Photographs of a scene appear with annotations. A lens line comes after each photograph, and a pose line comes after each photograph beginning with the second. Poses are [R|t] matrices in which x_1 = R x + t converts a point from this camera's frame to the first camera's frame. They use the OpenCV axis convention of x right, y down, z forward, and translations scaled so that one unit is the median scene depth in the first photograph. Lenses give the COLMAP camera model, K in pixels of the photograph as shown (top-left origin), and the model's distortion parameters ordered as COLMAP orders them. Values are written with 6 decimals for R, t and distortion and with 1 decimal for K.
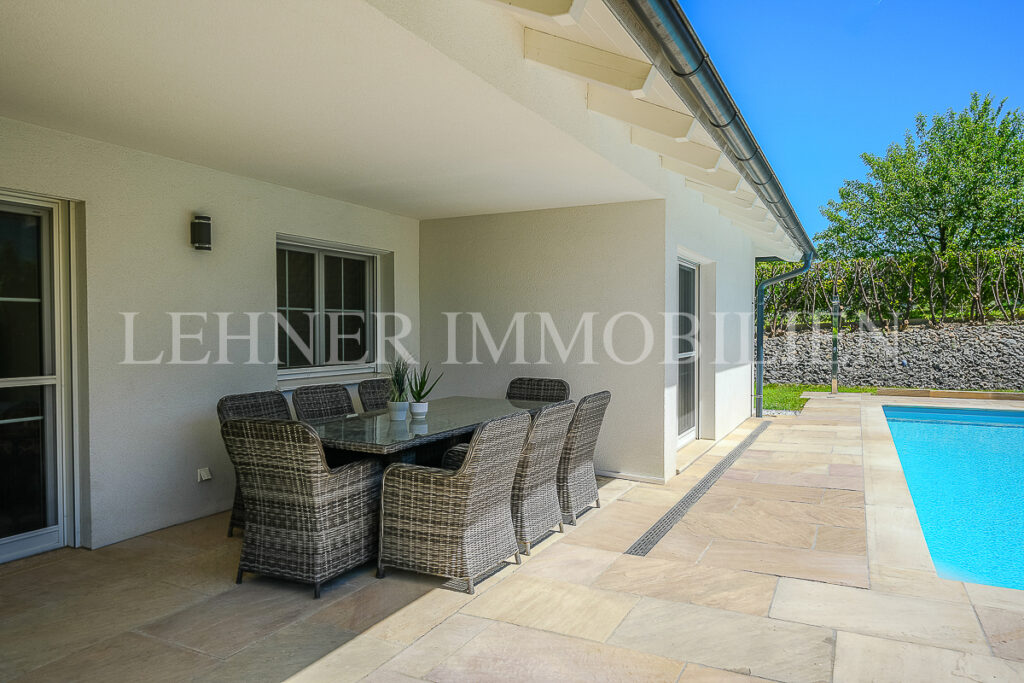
lens RADIAL K [[678.6, 0, 512.6], [0, 678.6, 343.6], [0, 0, 1]] dist [0.002270, -0.000097]
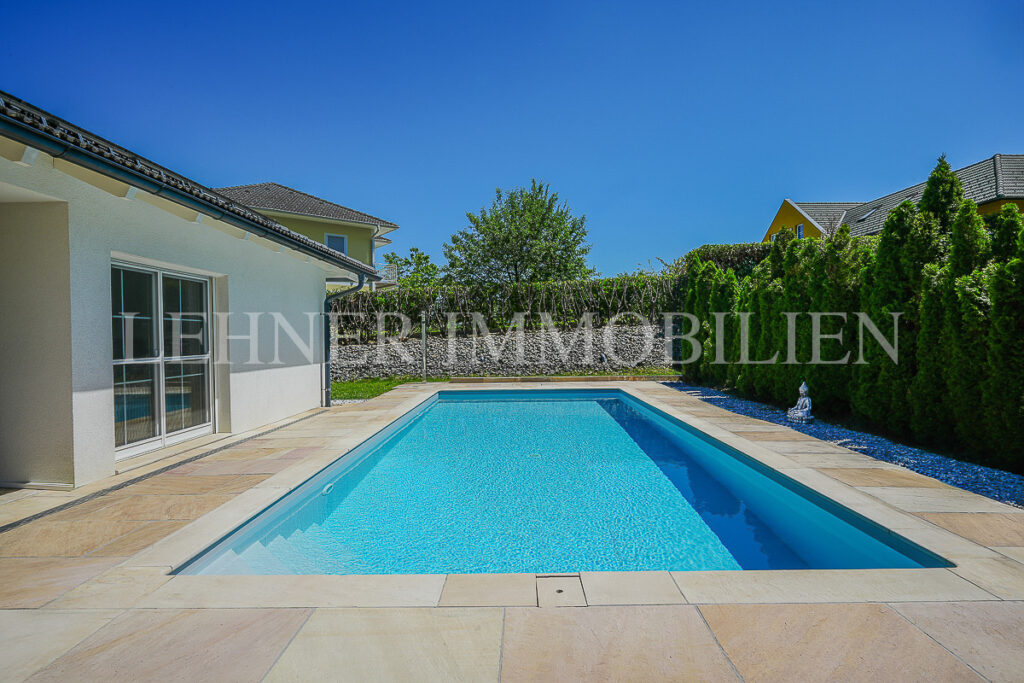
lens RADIAL K [[503.2, 0, 512.4], [0, 503.2, 339.8], [0, 0, 1]] dist [0.001686, 0.000396]
pose [[0.900177, -0.007960, 0.435452, 0.358949], [0.015189, 0.999799, -0.013123, 0.006264], [-0.435259, 0.018427, 0.900116, 0.040687]]
